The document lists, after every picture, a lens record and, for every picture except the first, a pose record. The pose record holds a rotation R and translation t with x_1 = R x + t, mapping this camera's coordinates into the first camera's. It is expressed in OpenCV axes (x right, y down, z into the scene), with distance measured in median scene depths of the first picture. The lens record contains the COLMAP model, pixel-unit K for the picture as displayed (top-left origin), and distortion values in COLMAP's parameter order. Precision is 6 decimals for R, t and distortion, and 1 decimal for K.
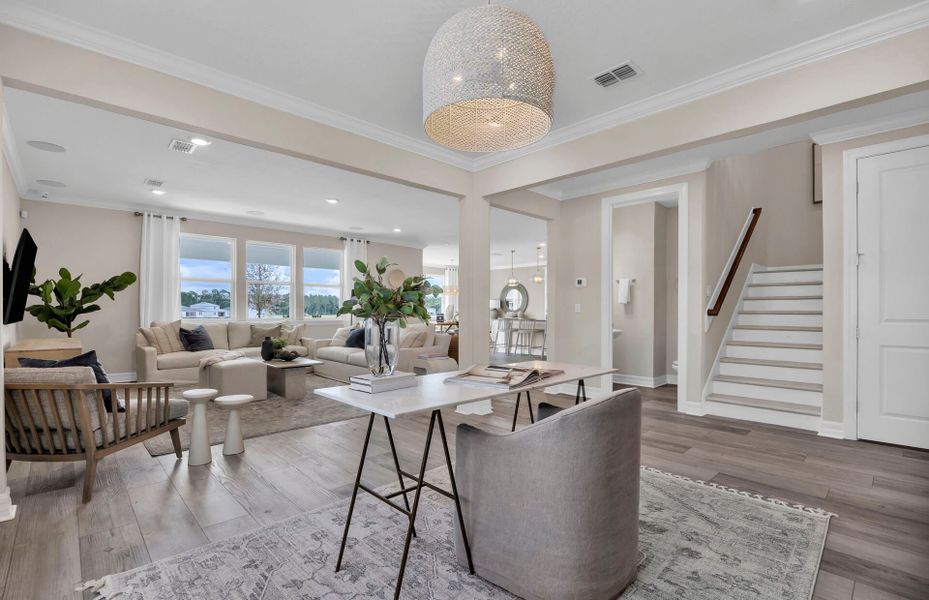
lens RADIAL K [[424.8, 0, 462.1], [0, 424.8, 310.6], [0, 0, 1]] dist [-0.000903, -0.000153]
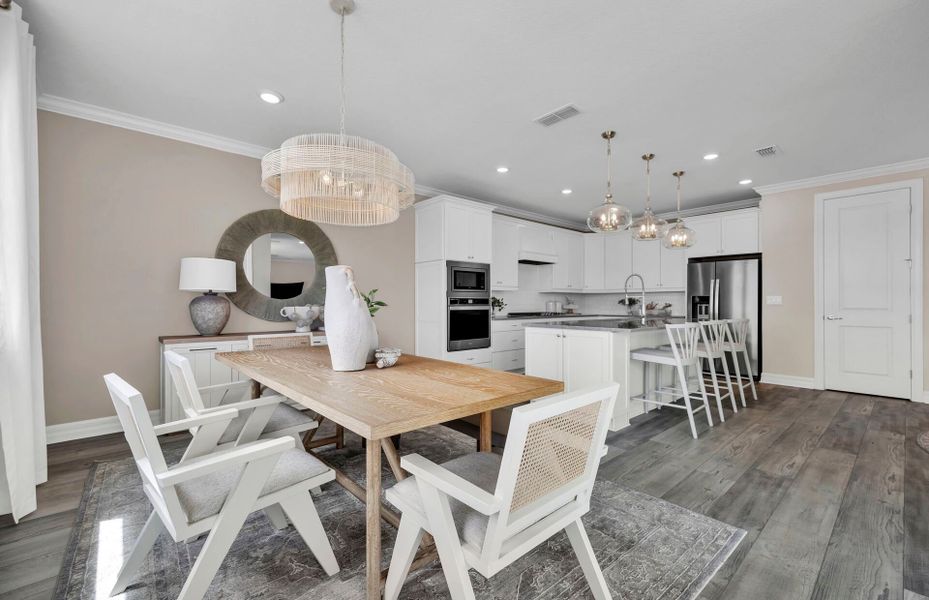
lens RADIAL K [[395.2, 0, 464.6], [0, 395.2, 297.2], [0, 0, 1]] dist [0.000258, -0.000003]
pose [[0.029086, 0.007723, 0.999547, -0.359273], [0.000791, 0.999970, -0.007749, -0.000491], [-0.999577, 0.001016, 0.029079, 1.894591]]
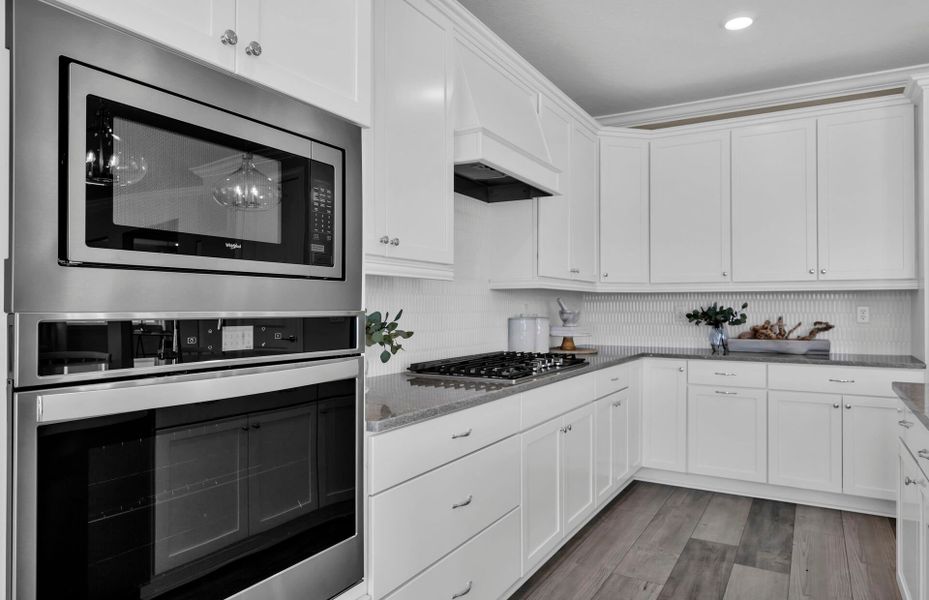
lens RADIAL K [[592.6, 0, 464.5], [0, 592.6, 300.0], [0, 0, 1]] dist [0.001025, -0.001740]
pose [[-0.275330, 0.003247, 0.961344, 0.237242], [-0.003995, 0.999982, -0.004522, -0.009113], [-0.961341, -0.005086, -0.275312, 1.889491]]
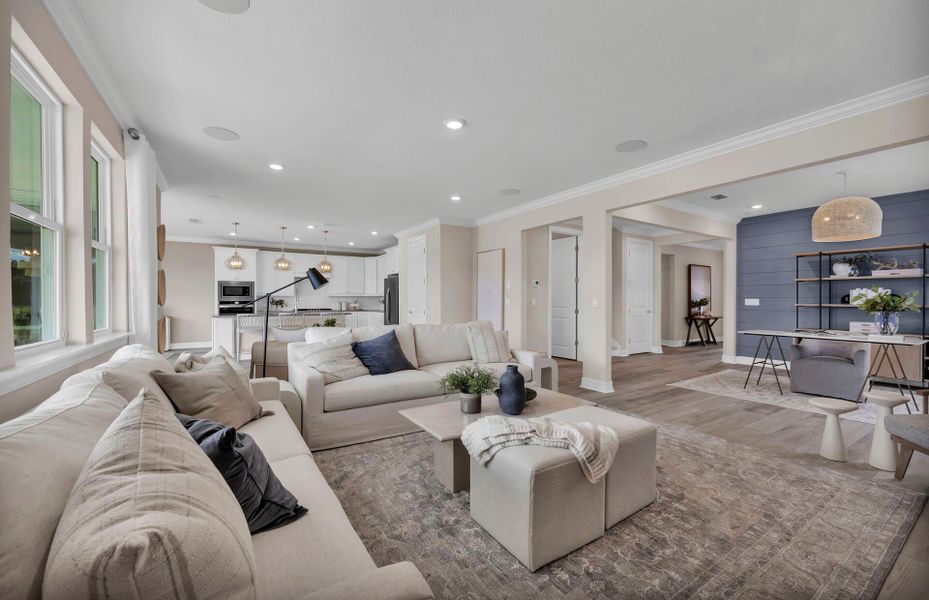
lens RADIAL K [[371.8, 0, 464.5], [0, 371.8, 302.9], [0, 0, 1]] dist [-0.001123, -0.000031]
pose [[0.190069, -0.015756, 0.981644, -0.755780], [0.000701, 0.999873, 0.015913, -0.017992], [-0.981770, -0.002336, 0.190056, 0.824937]]
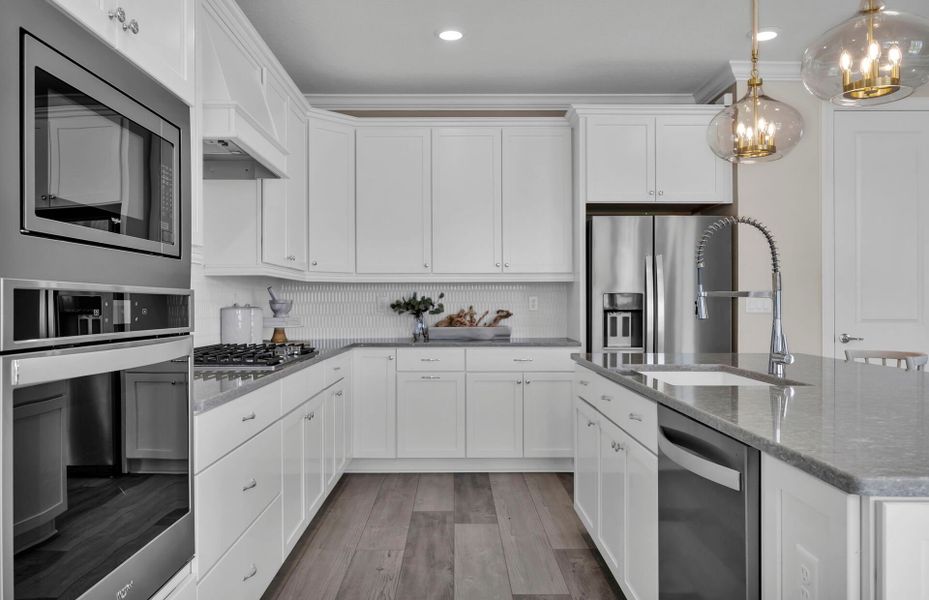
lens RADIAL K [[702.2, 0, 454.2], [0, 702.2, 299.9], [0, 0, 1]] dist [0.000436, 0.001055]
pose [[-0.725065, -0.001145, 0.688679, 0.207461], [-0.002515, 0.999996, -0.000984, -0.001984], [-0.688676, -0.002446, -0.725065, 1.990057]]
